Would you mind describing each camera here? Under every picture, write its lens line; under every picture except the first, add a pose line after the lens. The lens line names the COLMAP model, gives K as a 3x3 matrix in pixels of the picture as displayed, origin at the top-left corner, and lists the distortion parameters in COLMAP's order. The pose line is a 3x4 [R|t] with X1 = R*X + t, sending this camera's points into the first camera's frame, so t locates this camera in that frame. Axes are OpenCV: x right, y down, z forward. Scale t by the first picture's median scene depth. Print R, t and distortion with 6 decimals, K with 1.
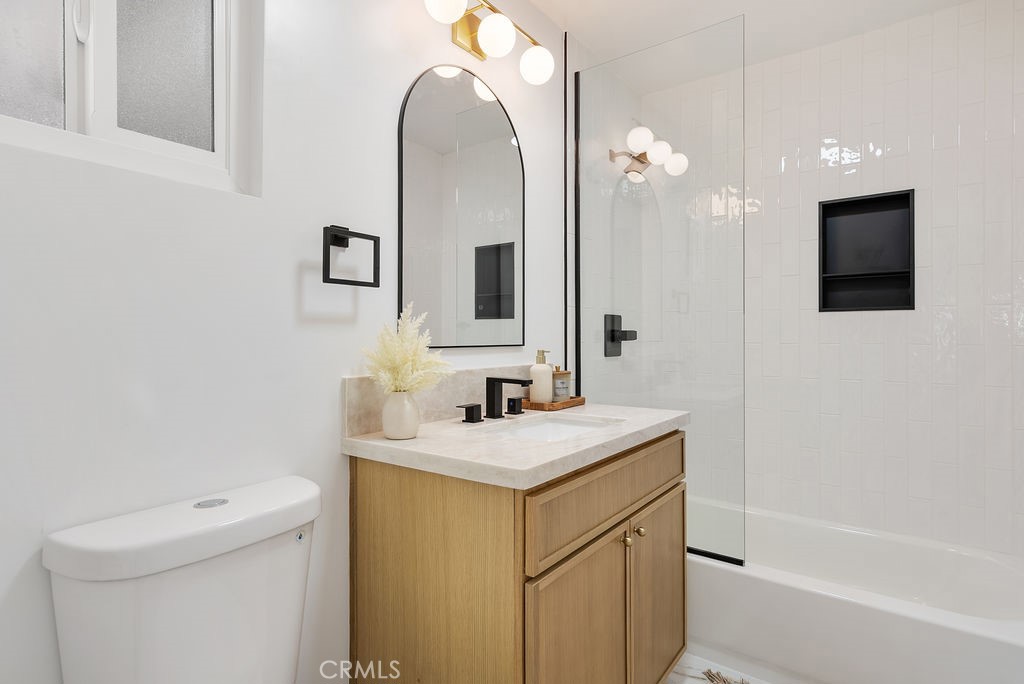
lens RADIAL K [[525.8, 0, 511.2], [0, 525.8, 338.7], [0, 0, 1]] dist [-0.001110, 0.000530]
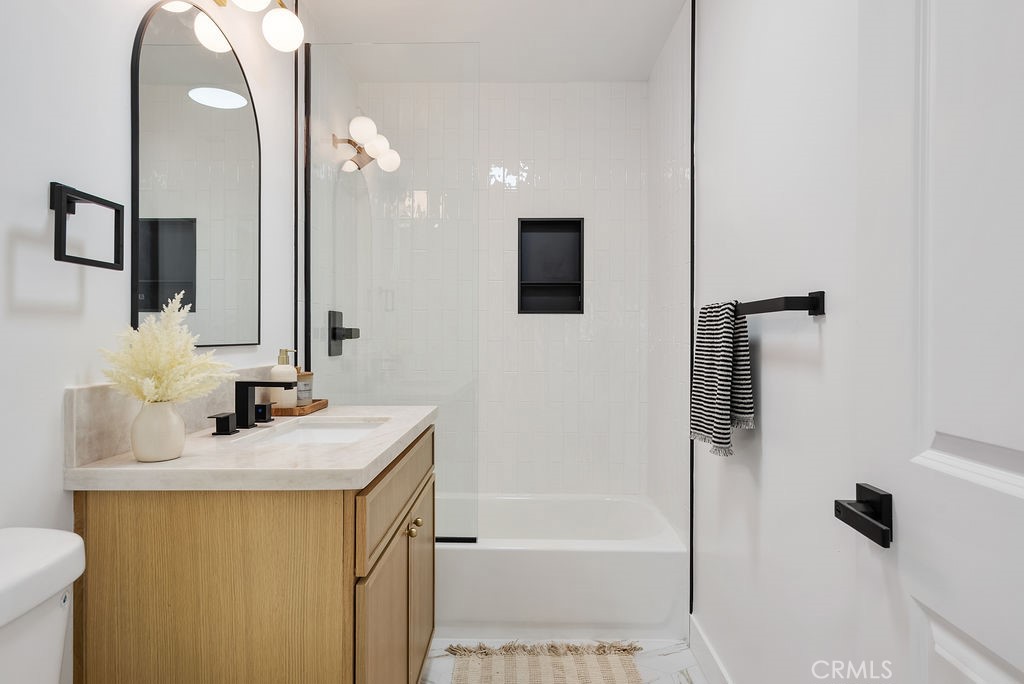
lens RADIAL K [[575.7, 0, 512.0], [0, 575.7, 342.0], [0, 0, 1]] dist [0.001686, 0.000548]
pose [[0.811544, -0.005935, 0.584261, -0.277641], [0.001434, 0.999966, 0.008167, 0.002477], [-0.584290, -0.005790, 0.811524, -0.030693]]
